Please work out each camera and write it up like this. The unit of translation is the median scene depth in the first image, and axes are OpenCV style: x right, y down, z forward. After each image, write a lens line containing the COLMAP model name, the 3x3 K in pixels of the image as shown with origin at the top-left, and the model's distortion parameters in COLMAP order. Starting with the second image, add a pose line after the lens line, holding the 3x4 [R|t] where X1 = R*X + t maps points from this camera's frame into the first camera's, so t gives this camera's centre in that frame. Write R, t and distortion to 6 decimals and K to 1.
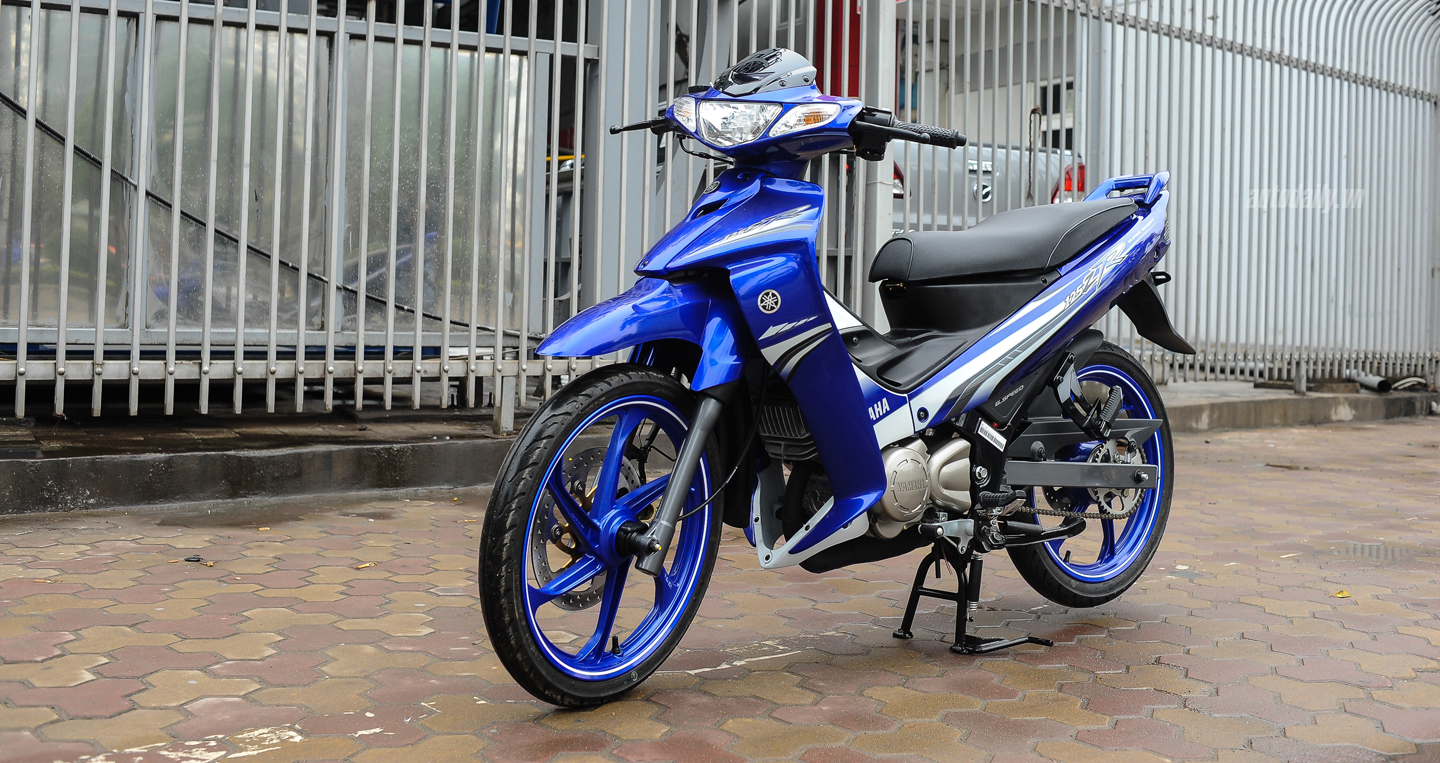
lens RADIAL K [[1625.7, 0, 720.0], [0, 1625.7, 381.5], [0, 0, 1]] dist [-0.301461, -0.000400]
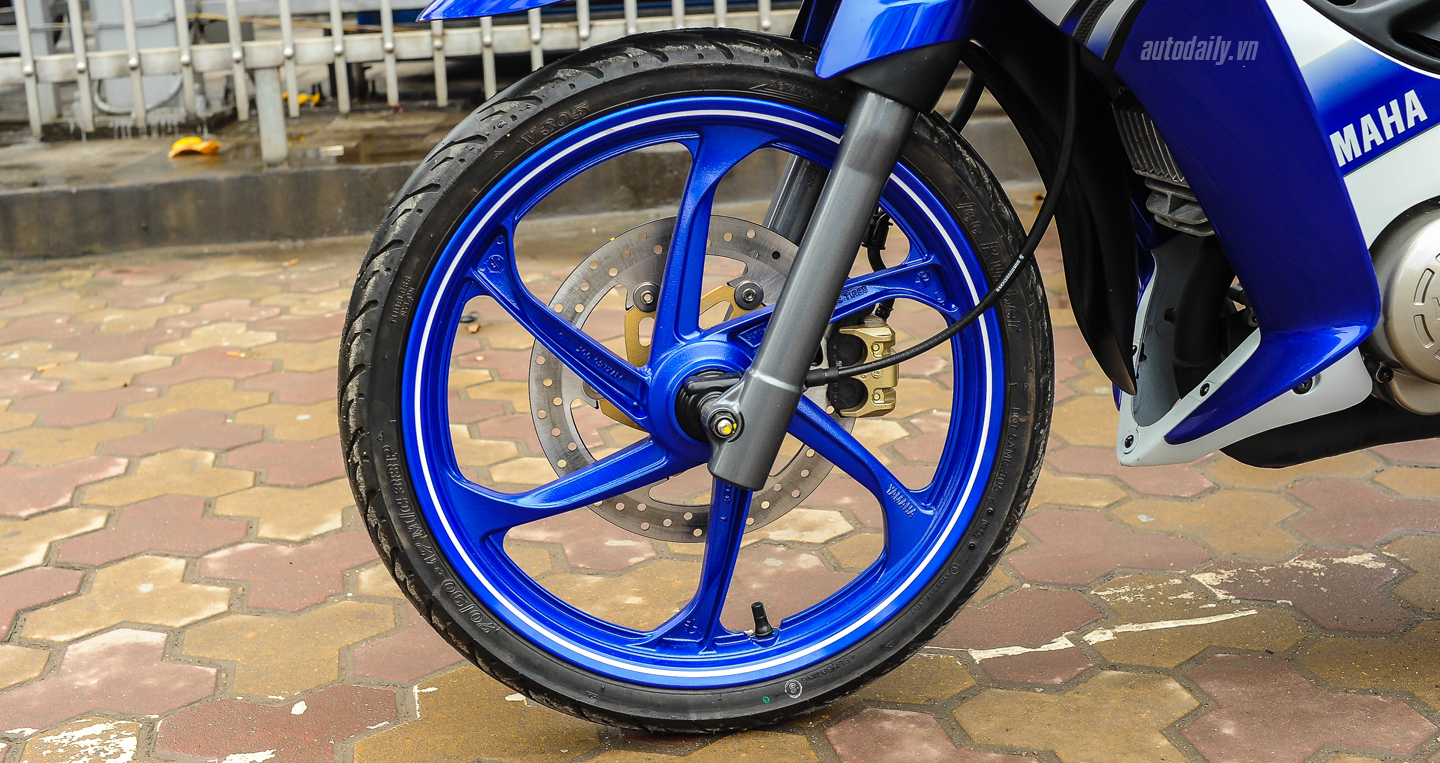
lens RADIAL K [[1625.7, 0, 720.0], [0, 1625.7, 381.5], [0, 0, 1]] dist [-0.301461, -0.000400]
pose [[0.869642, 0.074726, -0.487995, 0.138314], [0.032244, 0.977770, 0.207184, -0.002876], [0.492629, -0.195911, 0.847901, 0.547327]]
